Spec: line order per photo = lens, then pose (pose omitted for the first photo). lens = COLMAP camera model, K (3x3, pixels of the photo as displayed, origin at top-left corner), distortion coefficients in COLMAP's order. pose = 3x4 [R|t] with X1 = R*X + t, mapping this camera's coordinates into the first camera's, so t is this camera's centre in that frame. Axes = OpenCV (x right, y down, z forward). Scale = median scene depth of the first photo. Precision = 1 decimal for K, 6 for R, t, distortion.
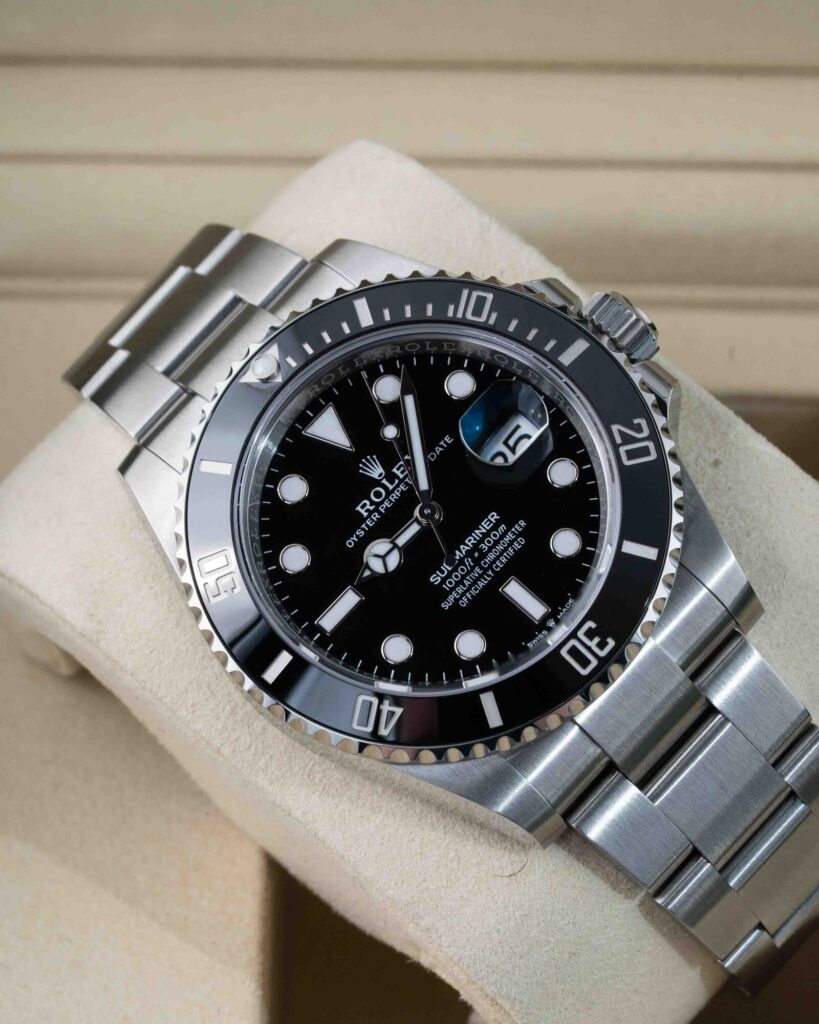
lens RADIAL K [[5257.4, 0, 409.5], [0, 5257.4, 512.0], [0, 0, 1]] dist [-1.968191, -6.201982]
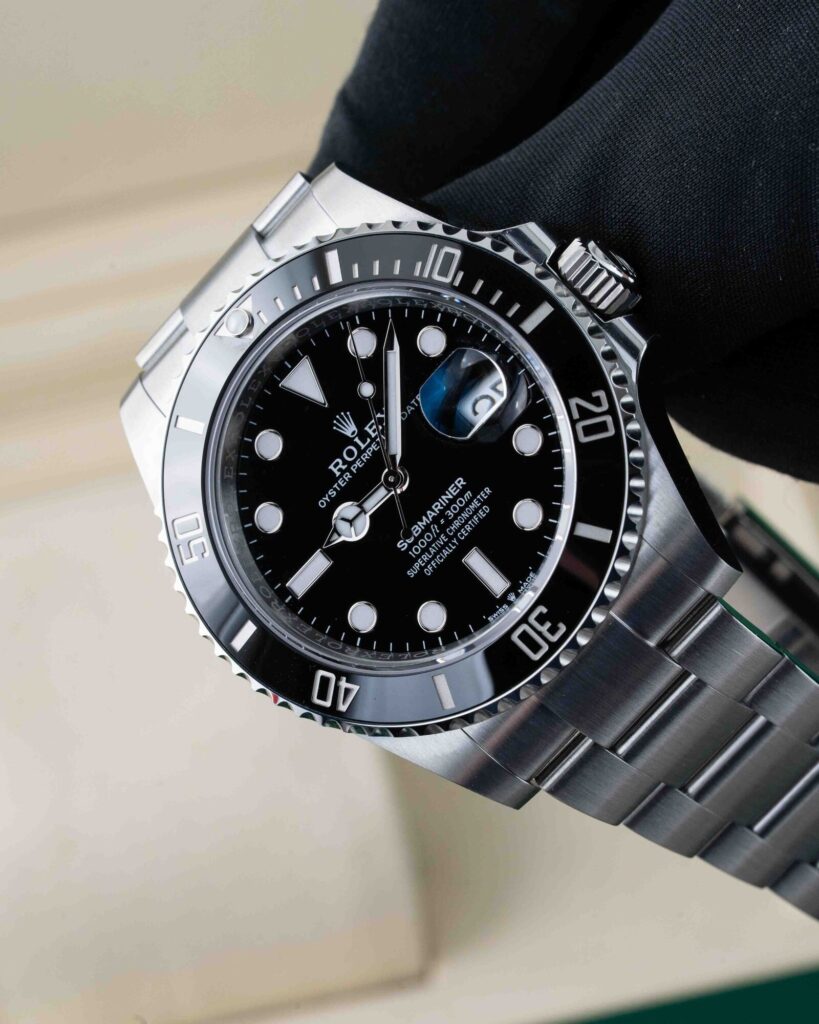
lens RADIAL K [[5257.4, 0, 409.5], [0, 5257.4, 512.0], [0, 0, 1]] dist [-1.968191, -6.201982]
pose [[0.966159, 0.027191, -0.256509, 0.259925], [0.043852, 0.962638, 0.267216, -0.257654], [0.254192, -0.269421, 0.928870, 0.081645]]
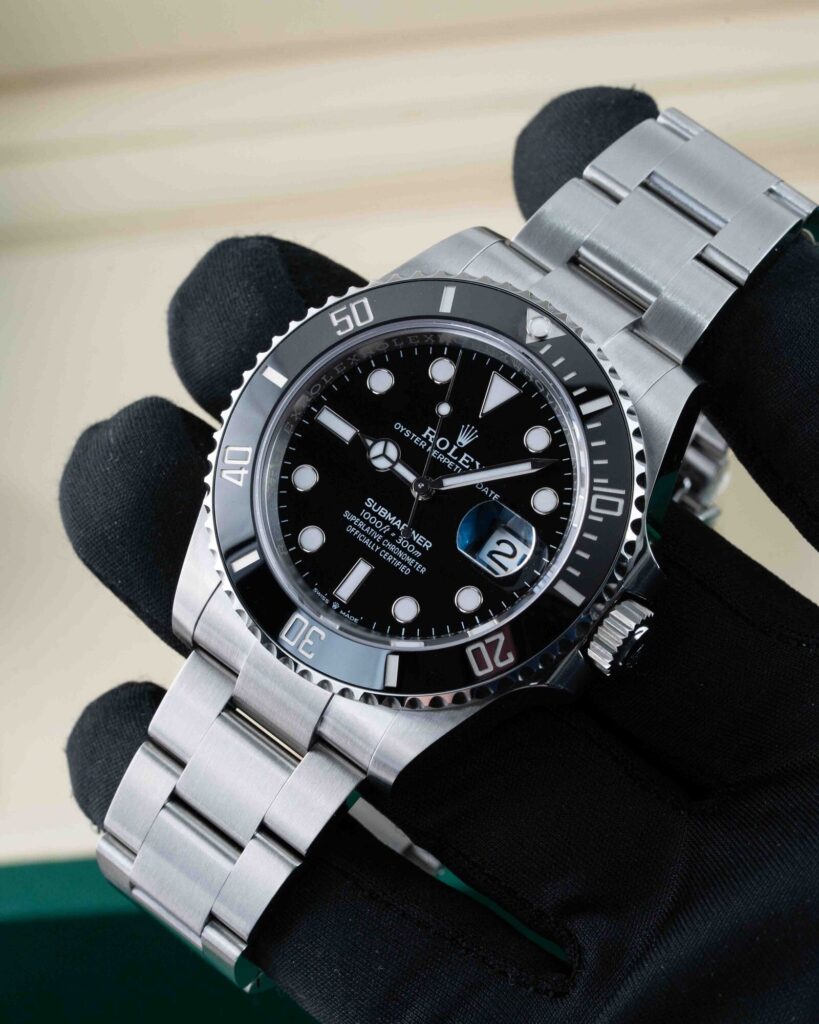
lens RADIAL K [[5257.4, 0, 409.5], [0, 5257.4, 512.0], [0, 0, 1]] dist [-1.968191, -6.201982]
pose [[0.086838, 0.976649, -0.196510, 0.231195], [-0.871577, 0.170018, 0.459834, -0.517428], [0.482507, 0.131342, 0.865989, 0.018358]]
